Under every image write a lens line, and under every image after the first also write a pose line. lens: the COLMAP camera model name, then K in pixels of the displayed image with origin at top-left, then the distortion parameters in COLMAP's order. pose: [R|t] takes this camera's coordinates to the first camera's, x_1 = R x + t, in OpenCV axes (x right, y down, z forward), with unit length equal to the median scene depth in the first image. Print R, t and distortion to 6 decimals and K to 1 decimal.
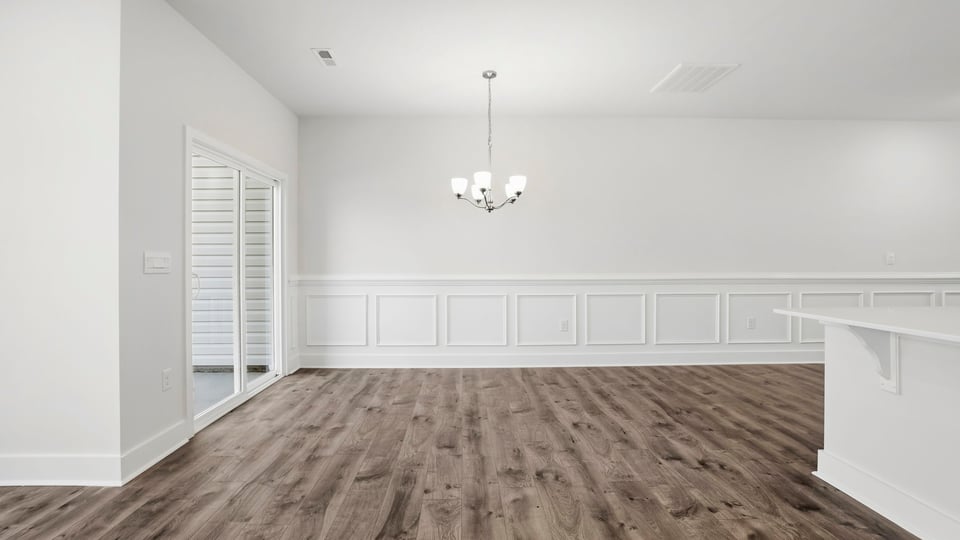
lens RADIAL K [[423.8, 0, 465.9], [0, 423.8, 257.1], [0, 0, 1]] dist [-0.017609, 0.006055]
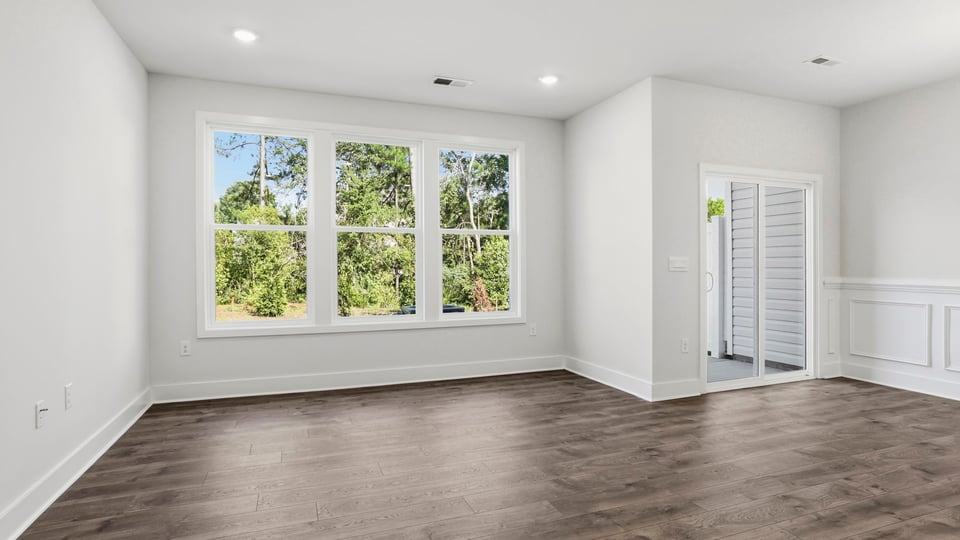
lens RADIAL K [[498.7, 0, 471.7], [0, 498.7, 263.7], [0, 0, 1]] dist [0.002226, -0.000343]
pose [[0.345688, 0.001318, -0.938349, 0.496798], [0.010959, 0.999925, 0.005442, -0.004899], [0.938286, -0.012164, 0.345647, -0.210313]]
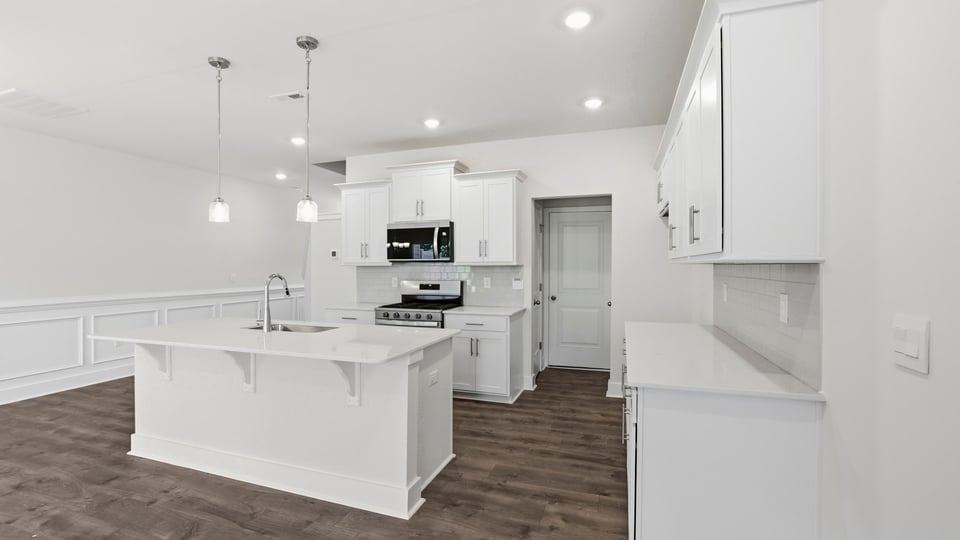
lens RADIAL K [[423.8, 0, 473.8], [0, 423.8, 268.3], [0, 0, 1]] dist [-0.017609, 0.006055]
pose [[0.345109, -0.002803, 0.938558, -0.032337], [-0.009237, 0.999937, 0.006383, -0.068166], [-0.938517, -0.010872, 0.345062, -0.352381]]
